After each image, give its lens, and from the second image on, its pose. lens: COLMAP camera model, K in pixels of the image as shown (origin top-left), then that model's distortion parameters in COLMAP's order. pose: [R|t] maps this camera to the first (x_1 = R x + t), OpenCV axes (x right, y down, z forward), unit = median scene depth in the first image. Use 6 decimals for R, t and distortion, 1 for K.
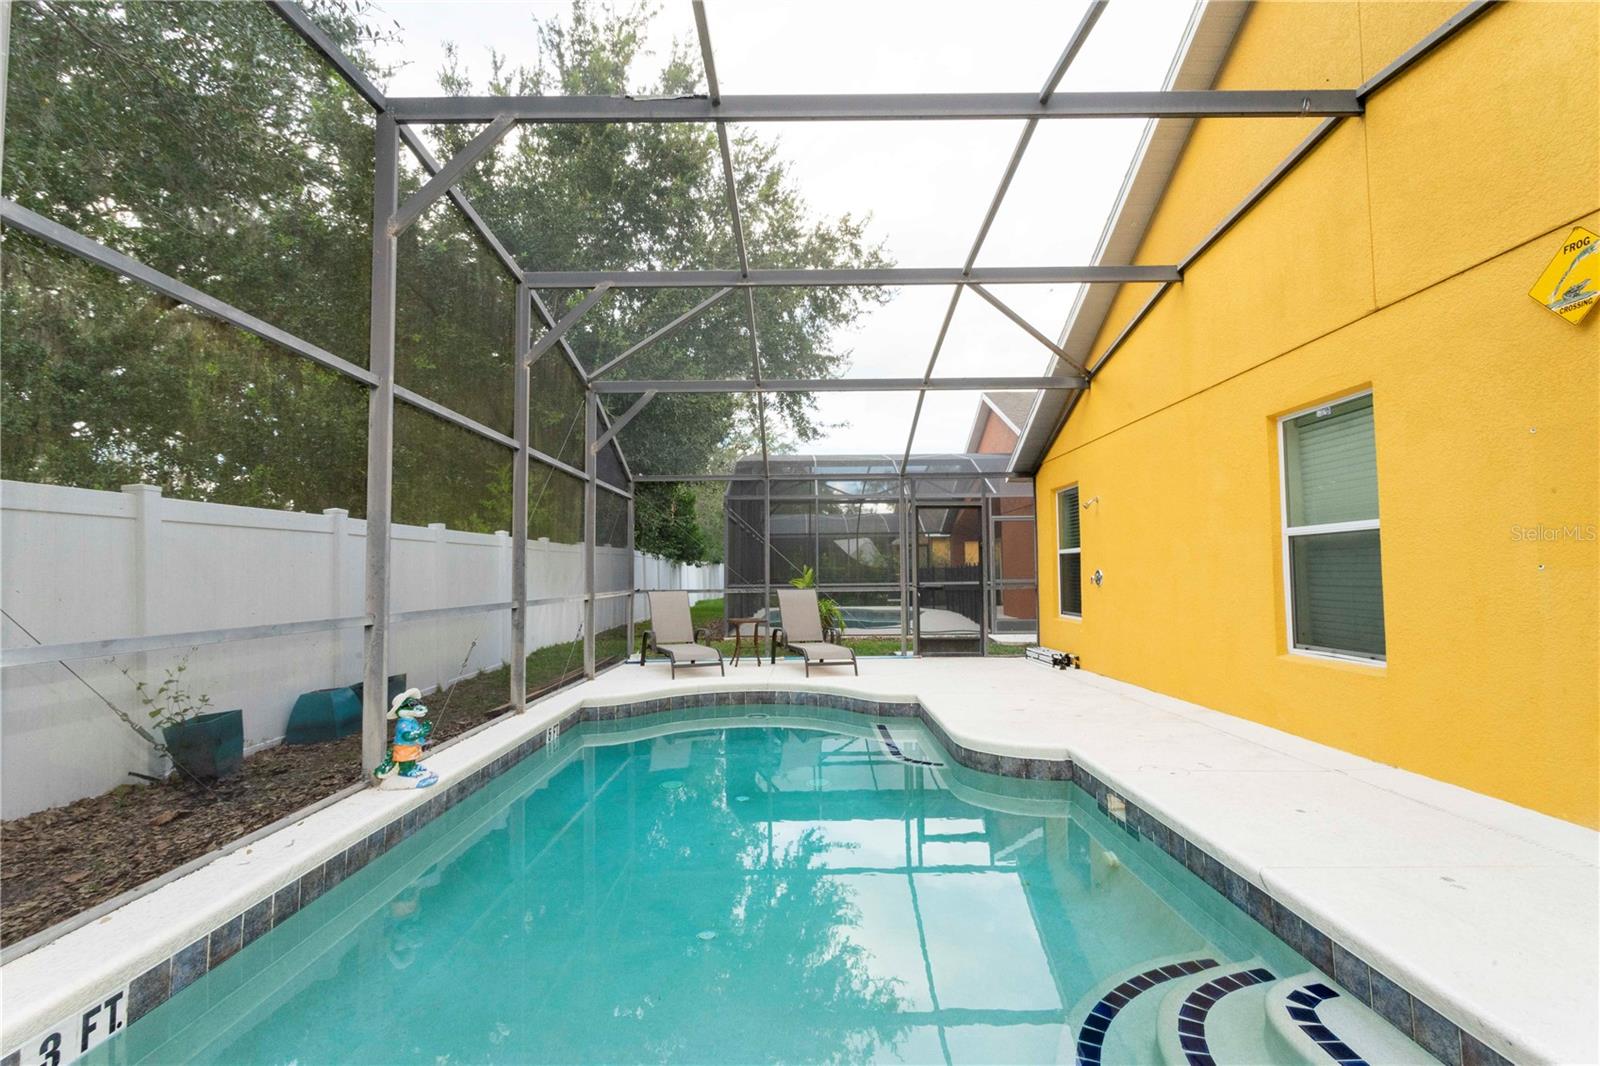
lens RADIAL K [[753.0, 0, 818.5], [0, 753.0, 530.2], [0, 0, 1]] dist [-0.009258, 0.004683]
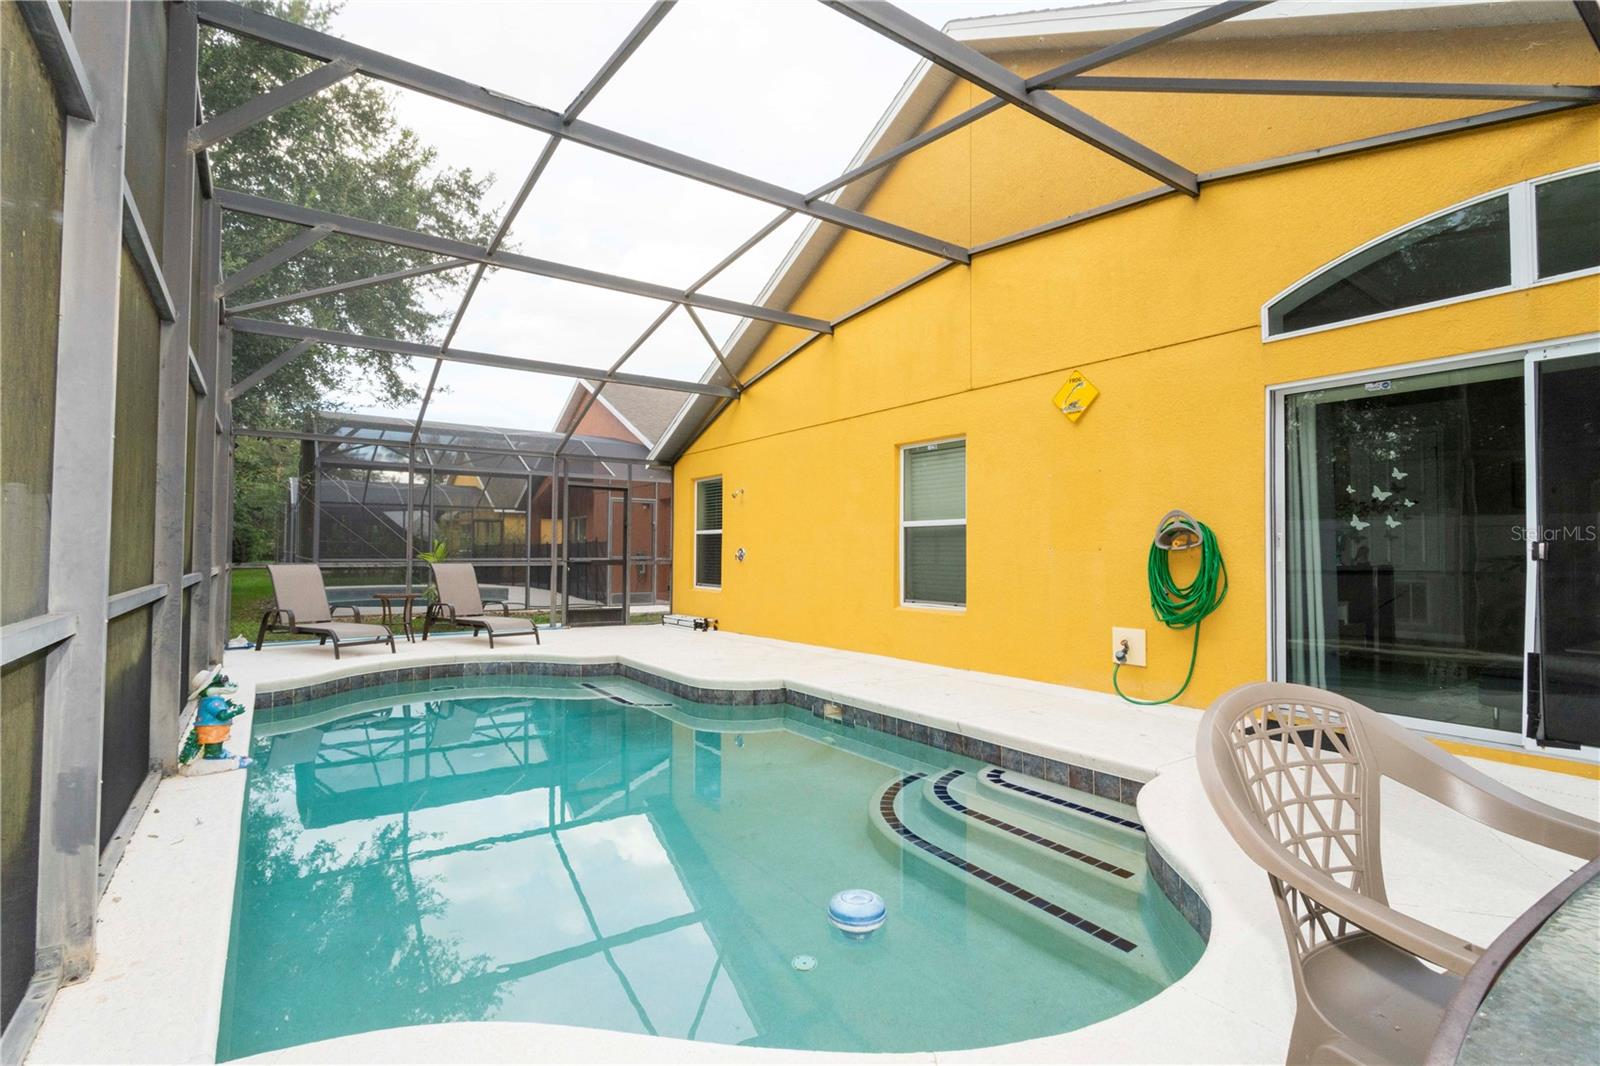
lens RADIAL K [[753.0, 0, 815.6], [0, 753.0, 530.5], [0, 0, 1]] dist [-0.009258, 0.004683]
pose [[0.817768, 0.030418, 0.574744, -0.308299], [-0.045963, 0.998864, 0.012534, 0.003074], [-0.573710, -0.036667, 0.818237, -0.098746]]
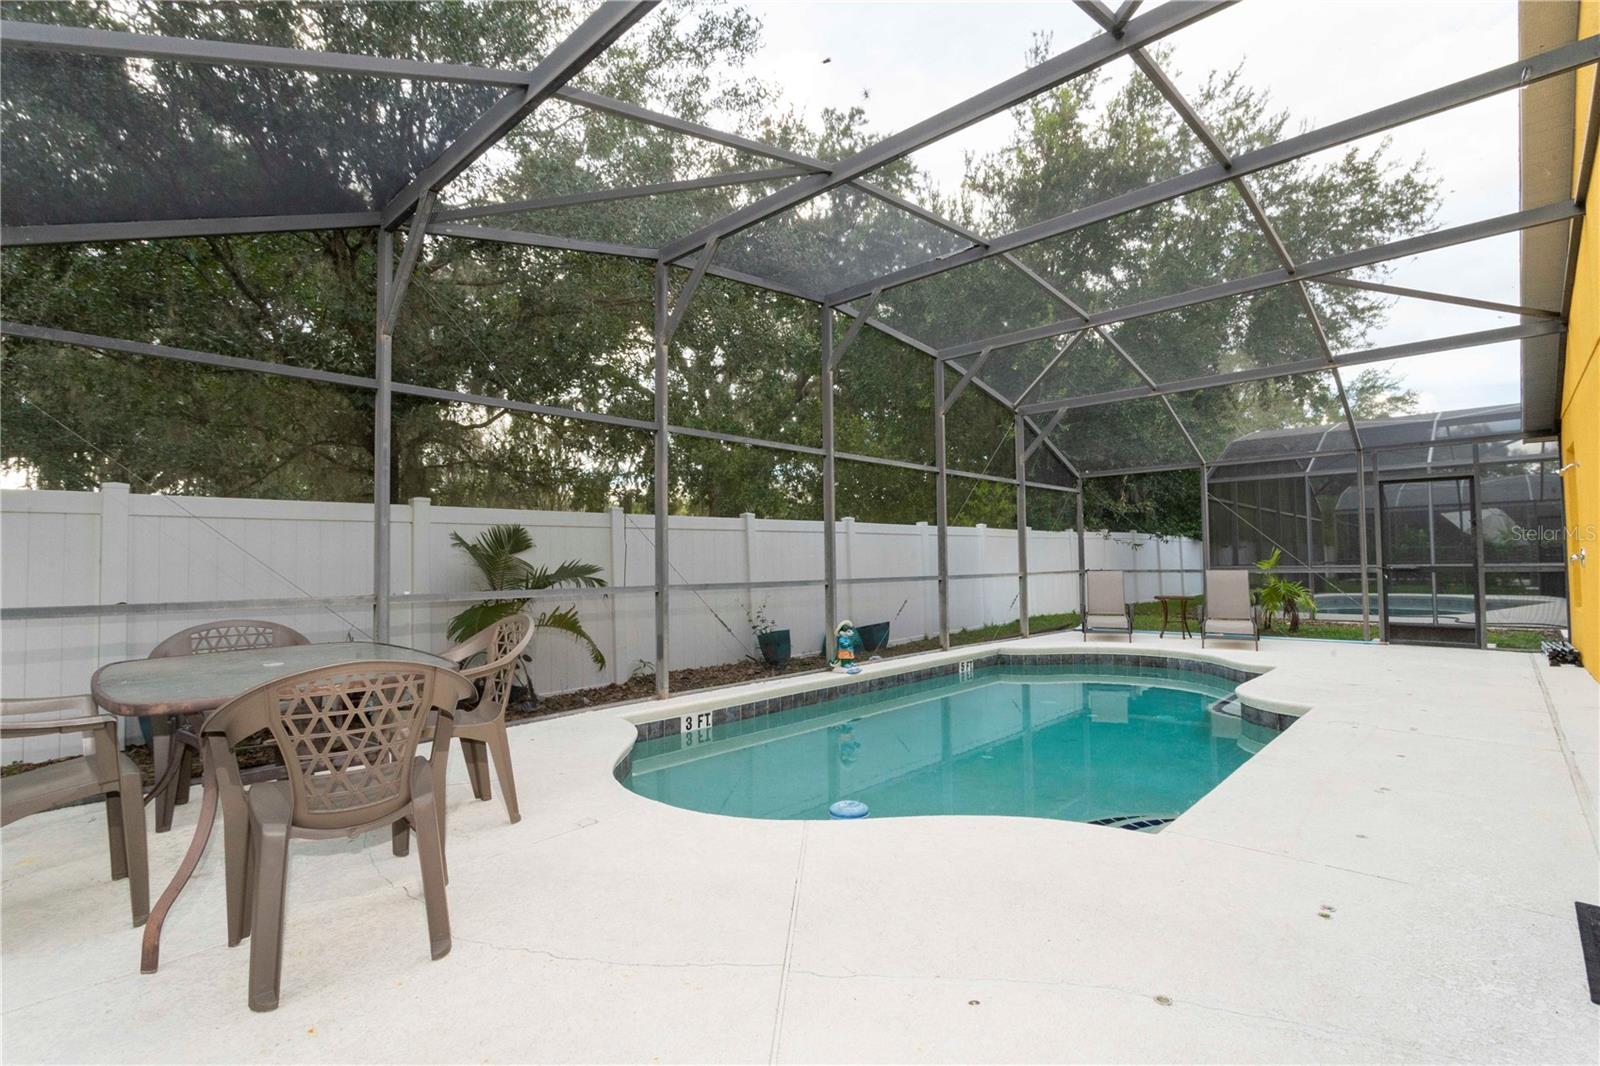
lens RADIAL K [[753.0, 0, 812.8], [0, 753.0, 539.4], [0, 0, 1]] dist [-0.009258, 0.004683]
pose [[0.728387, -0.027193, -0.684626, 0.412714], [0.046903, 0.998847, 0.010227, -0.002053], [0.683558, -0.039560, 0.728823, -0.233947]]
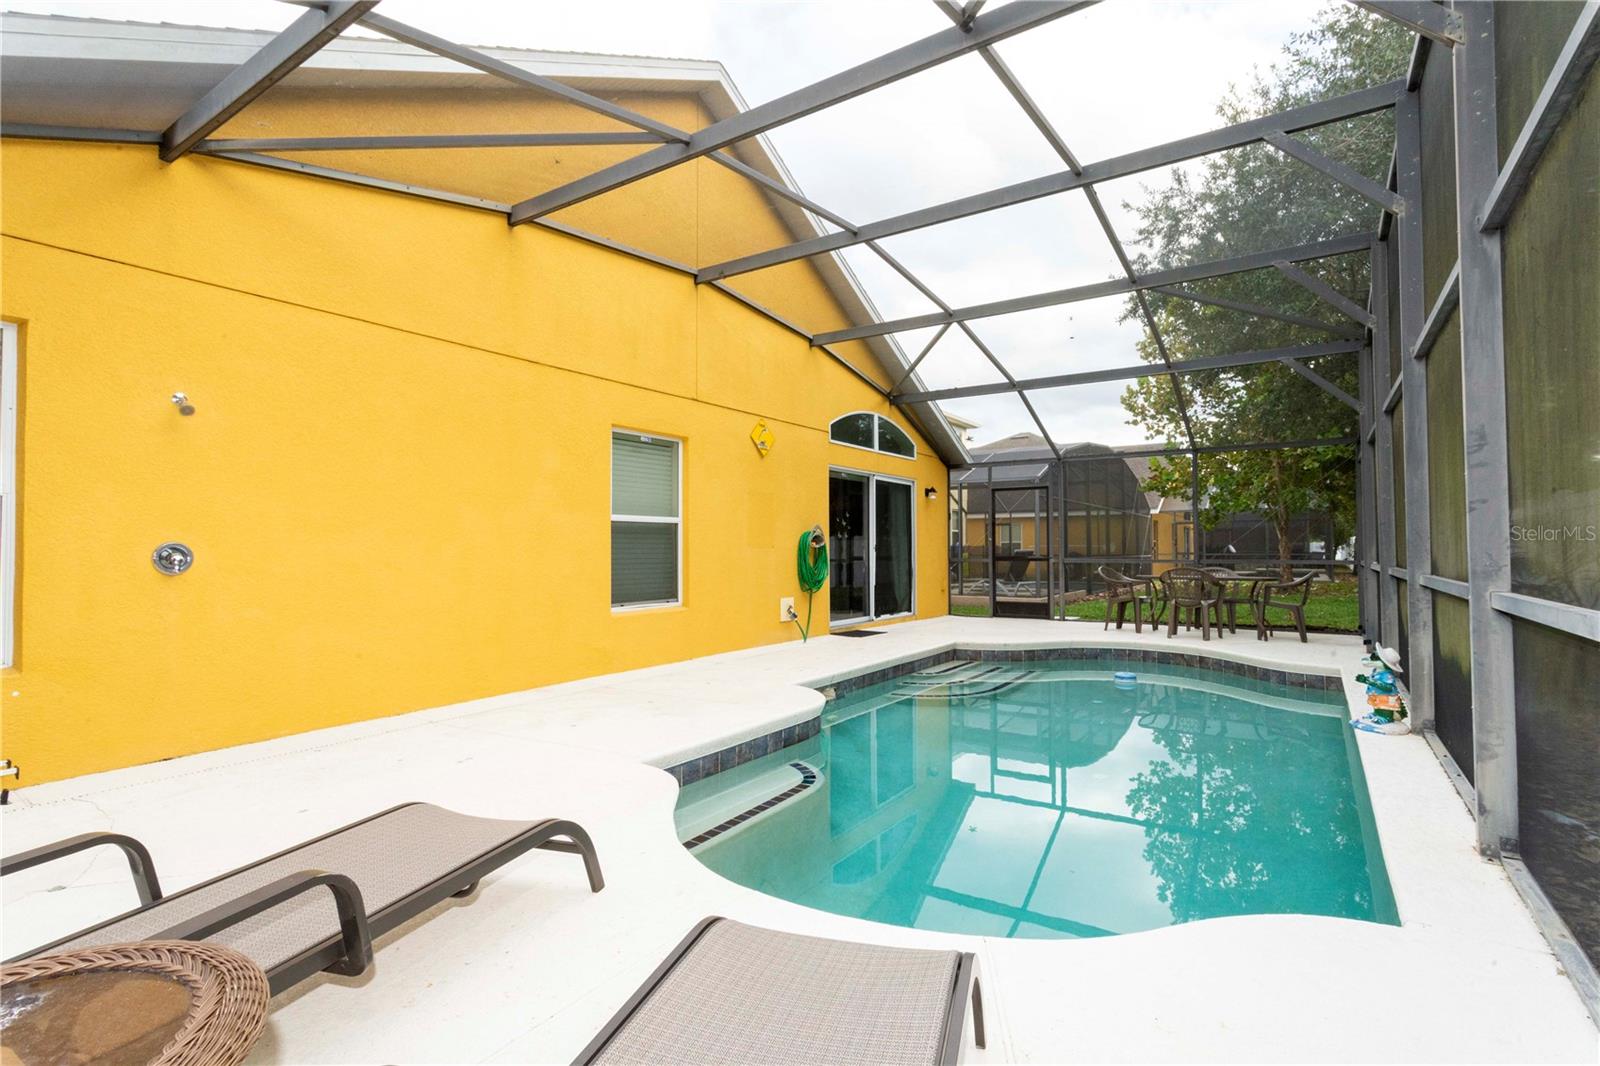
lens RADIAL K [[753.0, 0, 809.9], [0, 753.0, 532.3], [0, 0, 1]] dist [-0.009258, 0.004683]
pose [[-0.823104, 0.025596, 0.567313, -0.317905], [-0.022346, 0.996750, -0.077392, 0.098607], [-0.567450, -0.076379, -0.819857, 1.537033]]
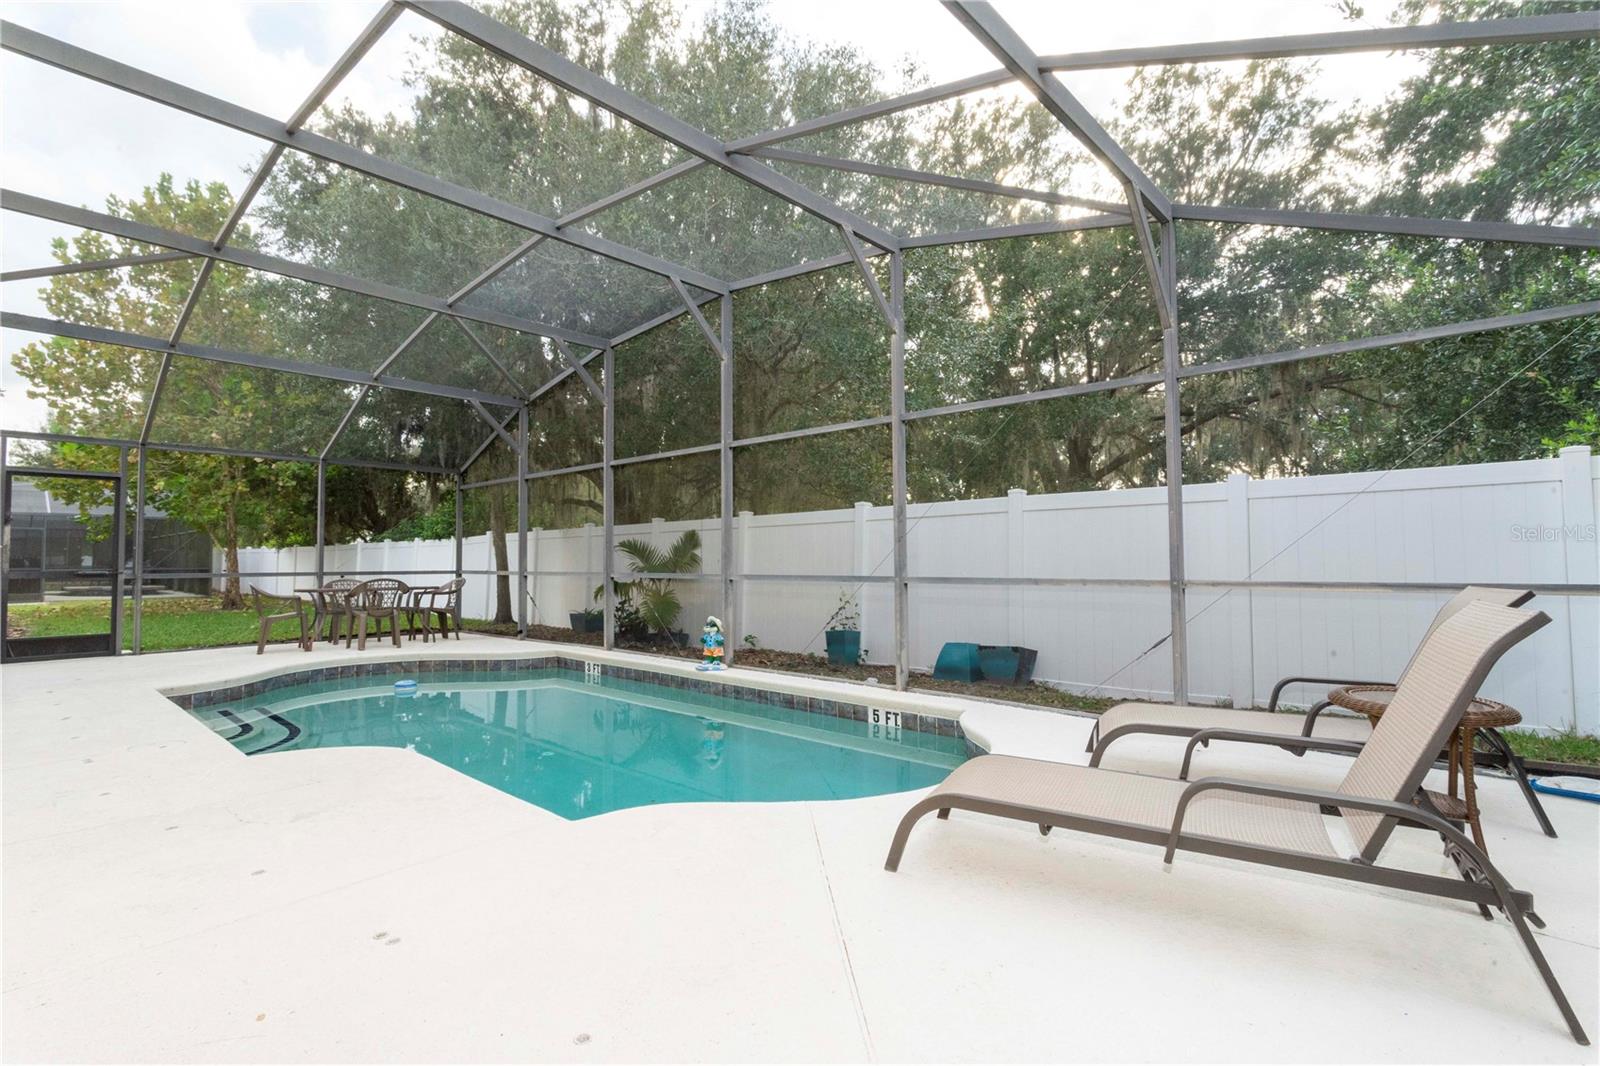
lens RADIAL K [[753.0, 0, 804.8], [0, 753.0, 533.2], [0, 0, 1]] dist [-0.009258, 0.004683]
pose [[-0.689005, -0.013773, -0.724626, 0.395827], [0.053577, 0.996116, -0.069876, 0.096399], [0.722773, -0.086969, -0.685591, 1.556967]]
